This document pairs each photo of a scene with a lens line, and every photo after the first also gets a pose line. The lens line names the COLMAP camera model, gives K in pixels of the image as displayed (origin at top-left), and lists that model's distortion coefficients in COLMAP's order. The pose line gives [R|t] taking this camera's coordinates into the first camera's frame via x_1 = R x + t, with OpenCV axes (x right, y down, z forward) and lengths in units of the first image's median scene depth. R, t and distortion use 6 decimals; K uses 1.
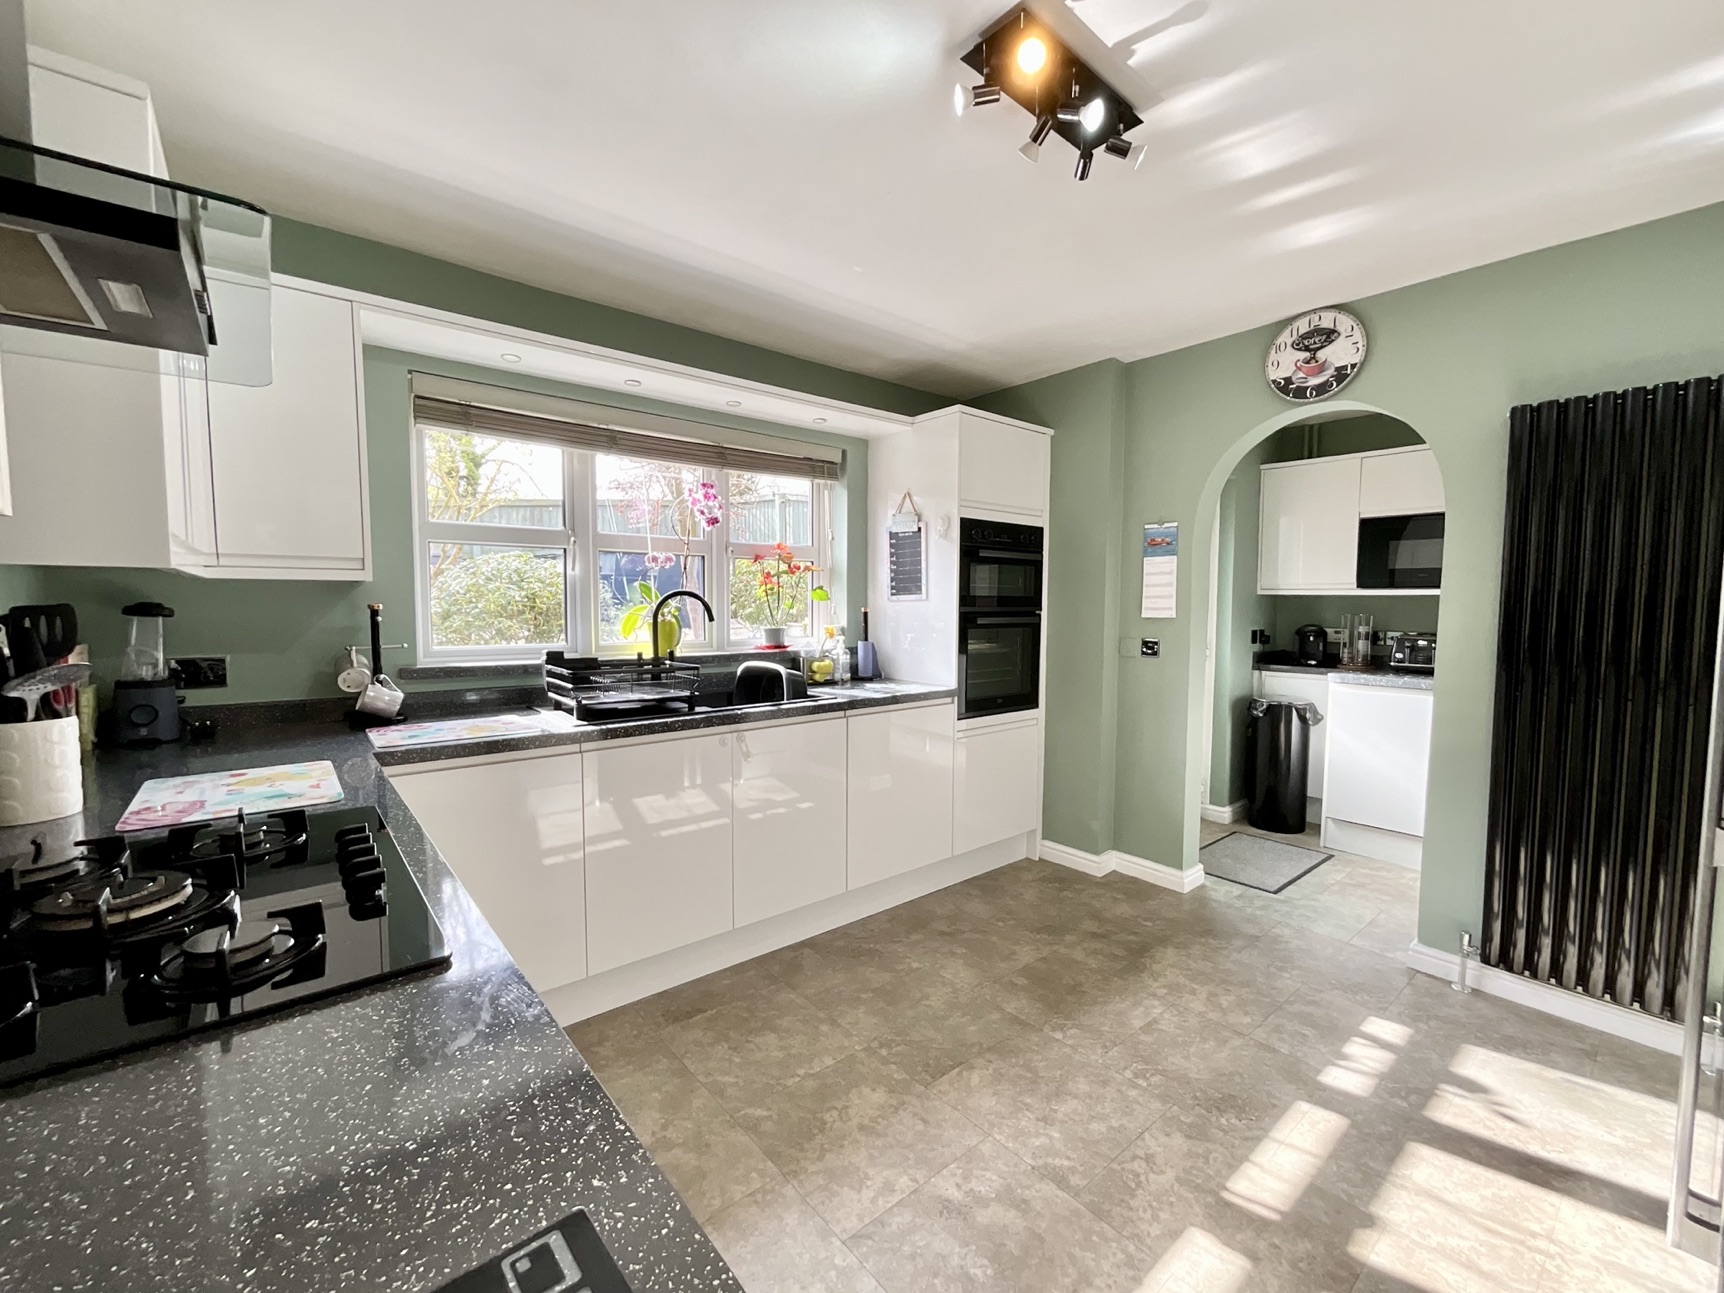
lens RADIAL K [[700.0, 0, 860.7], [0, 700.0, 650.0], [0, 0, 1]] dist [-0.000576, 0.000473]
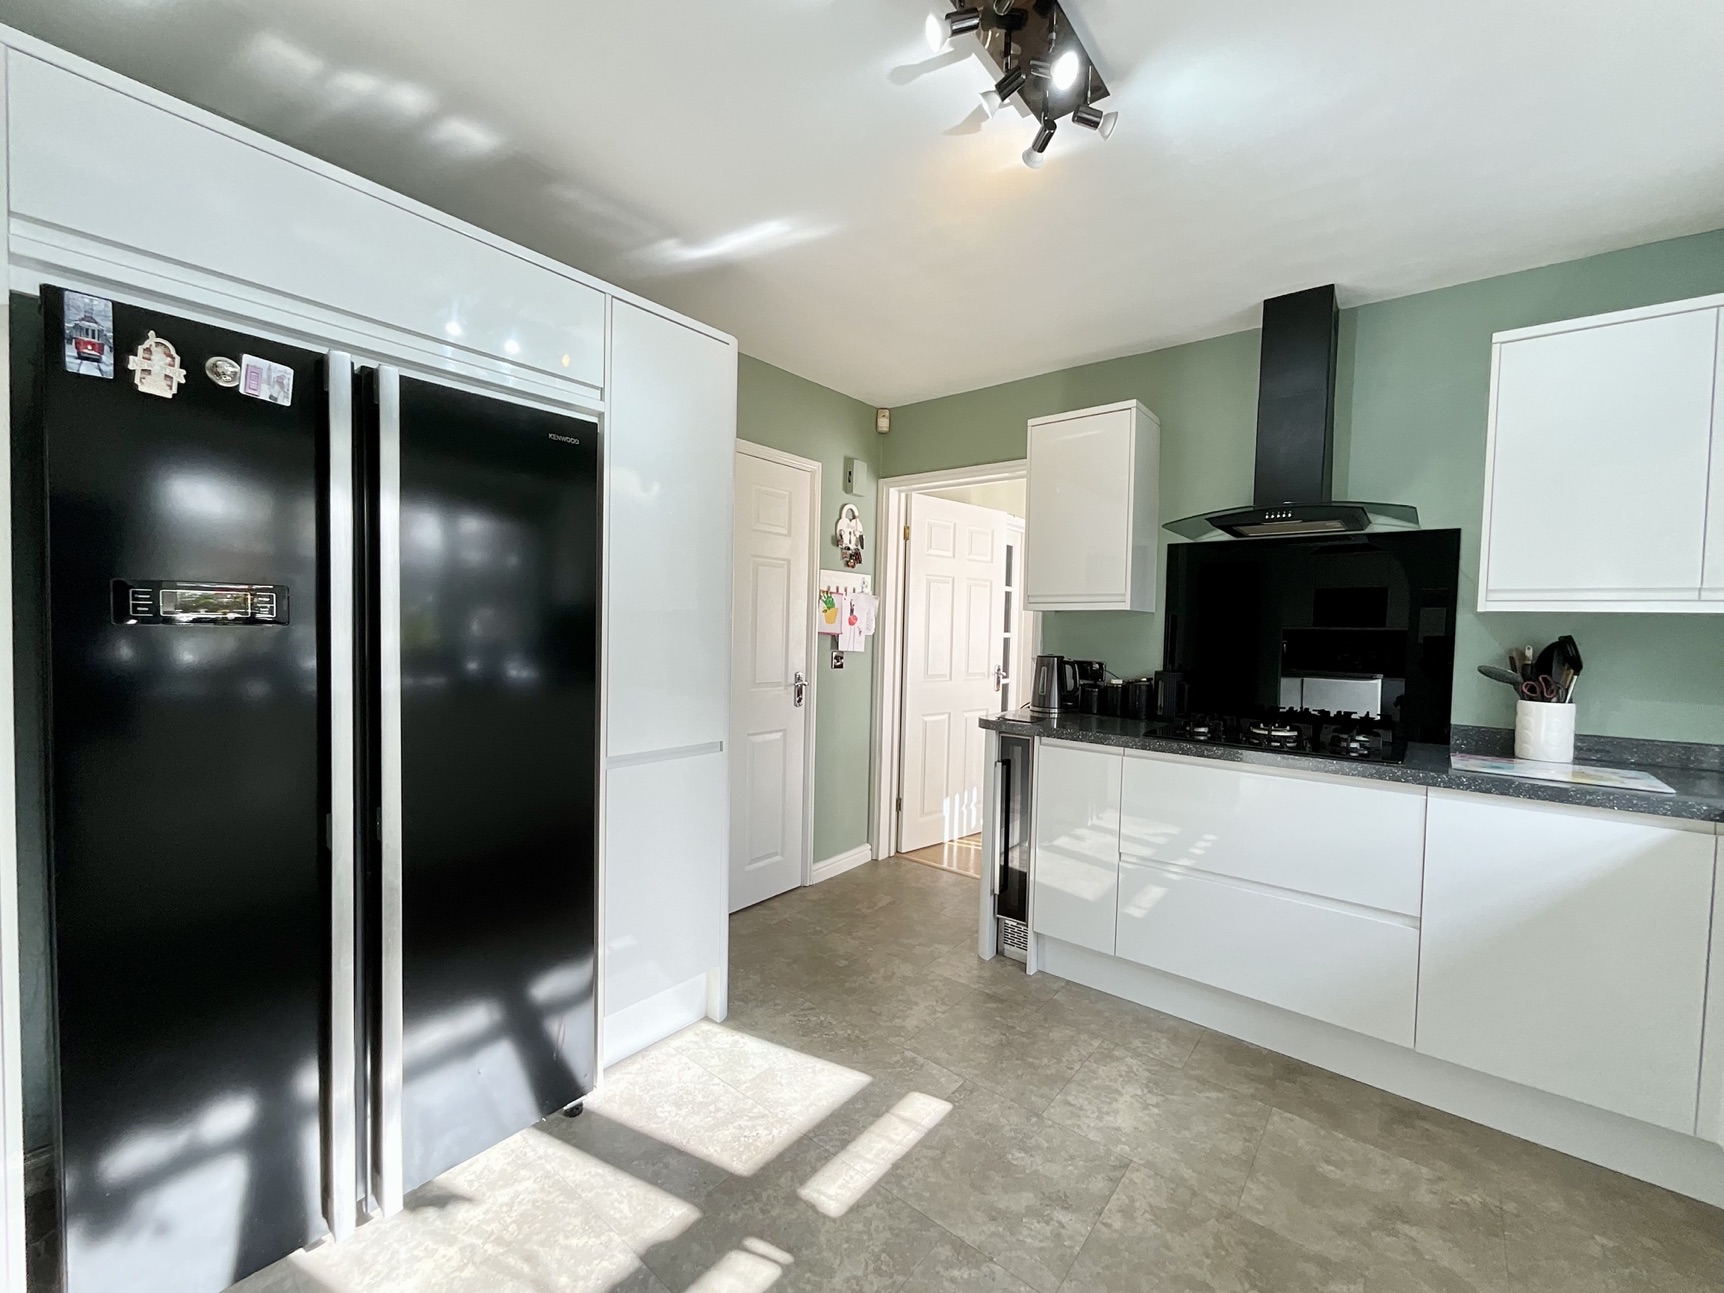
lens RADIAL K [[700.0, 0, 860.7], [0, 700.0, 650.0], [0, 0, 1]] dist [-0.000576, 0.000473]
pose [[-0.981713, -0.013606, -0.189880, 0.611530], [-0.032676, 0.994683, 0.097665, -0.105202], [0.187542, 0.102083, -0.976938, 1.830596]]
